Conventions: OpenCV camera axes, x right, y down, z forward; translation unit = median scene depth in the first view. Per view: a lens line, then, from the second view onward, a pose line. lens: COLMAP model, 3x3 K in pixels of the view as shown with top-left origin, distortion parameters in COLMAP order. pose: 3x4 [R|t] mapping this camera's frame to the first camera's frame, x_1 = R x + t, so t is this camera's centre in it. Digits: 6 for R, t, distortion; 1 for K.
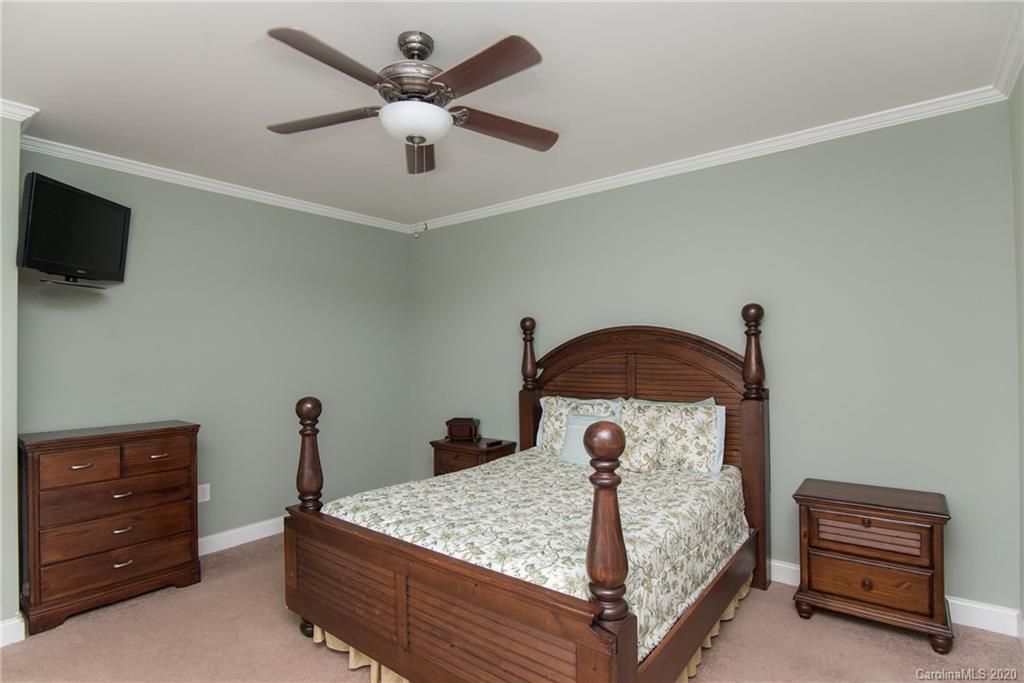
lens RADIAL K [[501.6, 0, 512.0], [0, 501.6, 341.5], [0, 0, 1]] dist [-0.022291, -0.000015]
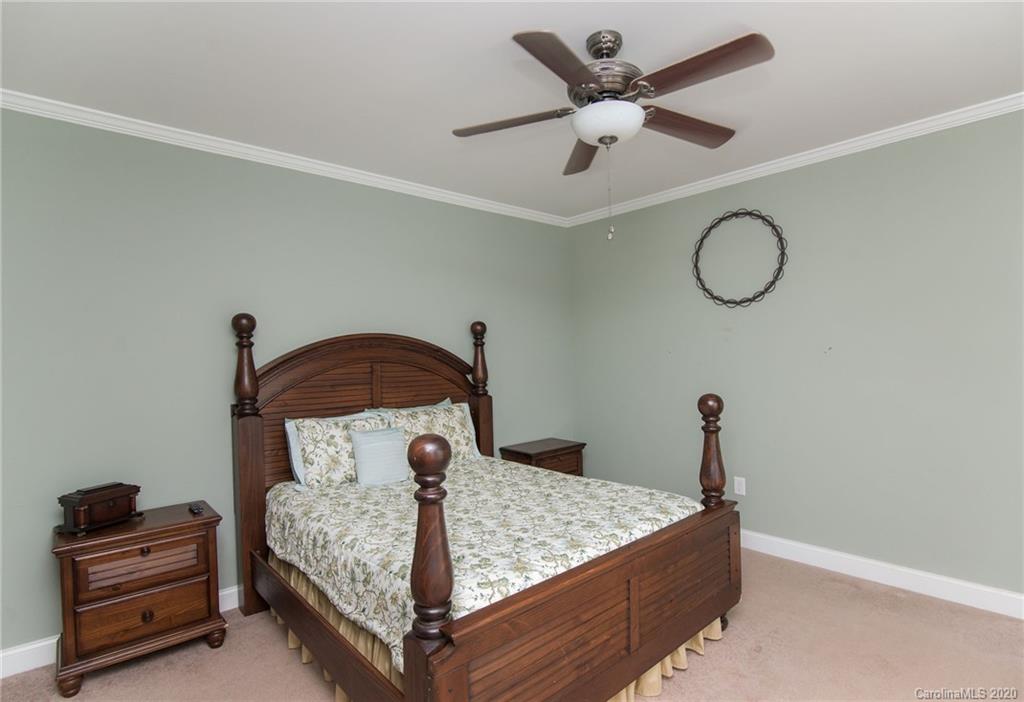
lens RADIAL K [[525.6, 0, 513.0], [0, 525.6, 343.2], [0, 0, 1]] dist [0.058325, -0.047337]
pose [[0.186210, 0.029667, 0.982062, -0.706956], [0.000893, 0.999539, -0.030364, 0.018383], [-0.982510, 0.006531, 0.186097, 0.549849]]
